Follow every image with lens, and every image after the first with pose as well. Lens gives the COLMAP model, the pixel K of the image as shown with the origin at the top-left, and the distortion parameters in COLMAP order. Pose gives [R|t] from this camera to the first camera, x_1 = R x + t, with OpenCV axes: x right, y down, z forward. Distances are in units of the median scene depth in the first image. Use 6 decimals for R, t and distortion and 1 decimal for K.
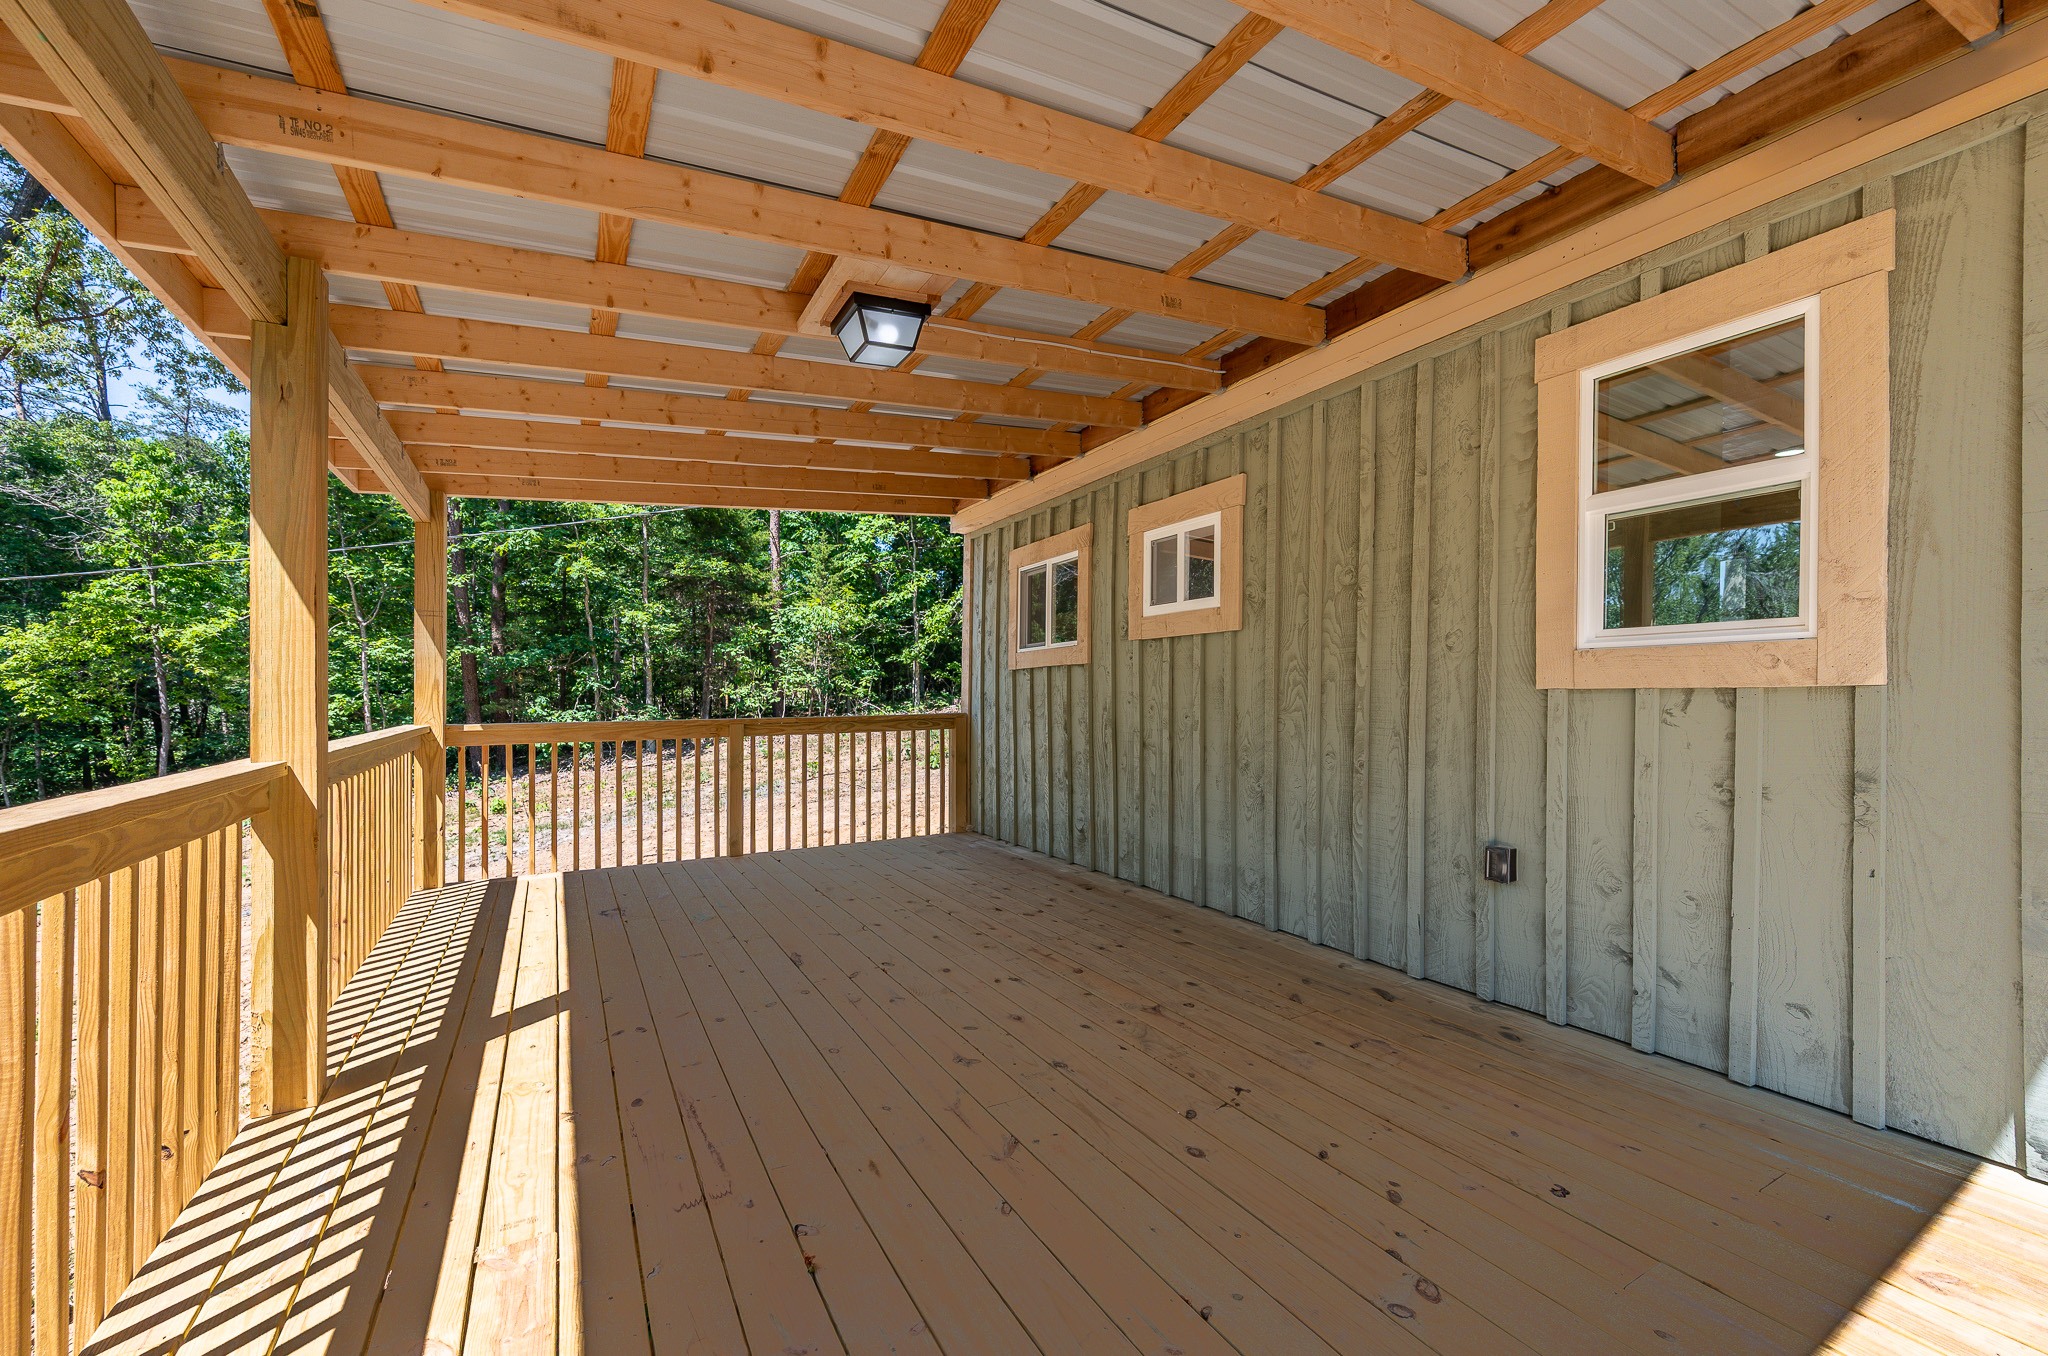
lens RADIAL K [[807.5, 0, 1018.2], [0, 807.5, 687.6], [0, 0, 1]] dist [0.000588, 0.000044]
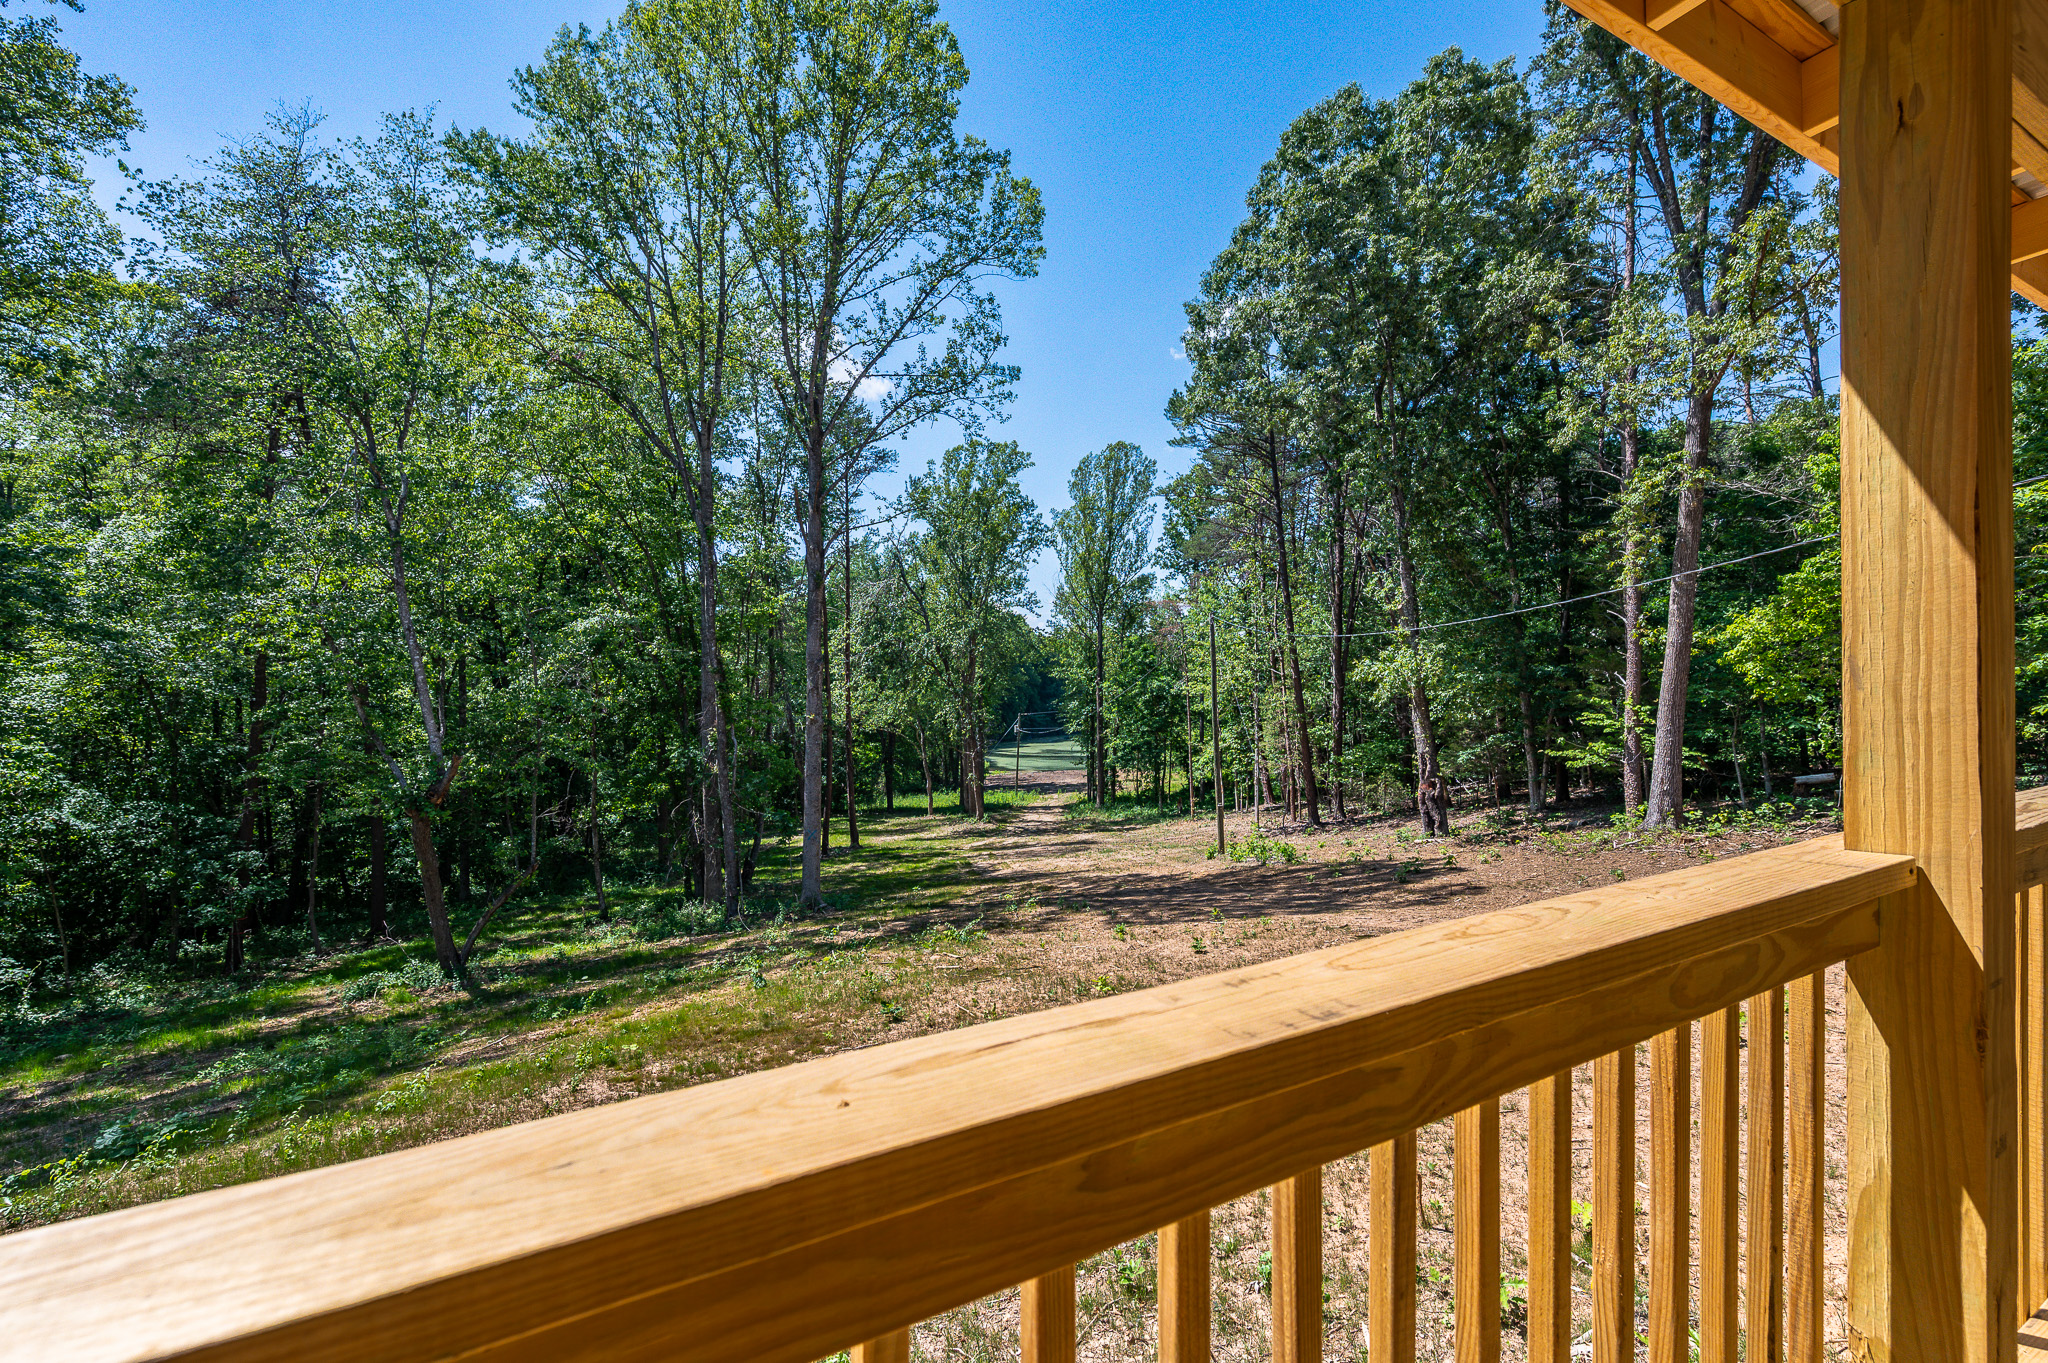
lens RADIAL K [[935.7, 0, 1026.5], [0, 935.7, 696.5], [0, 0, 1]] dist [-0.001660, -0.000134]
pose [[0.020439, 0.010686, -0.999734, -0.335955], [0.024618, 0.999634, 0.011188, -0.024751], [0.999488, -0.024840, 0.020169, 0.431879]]
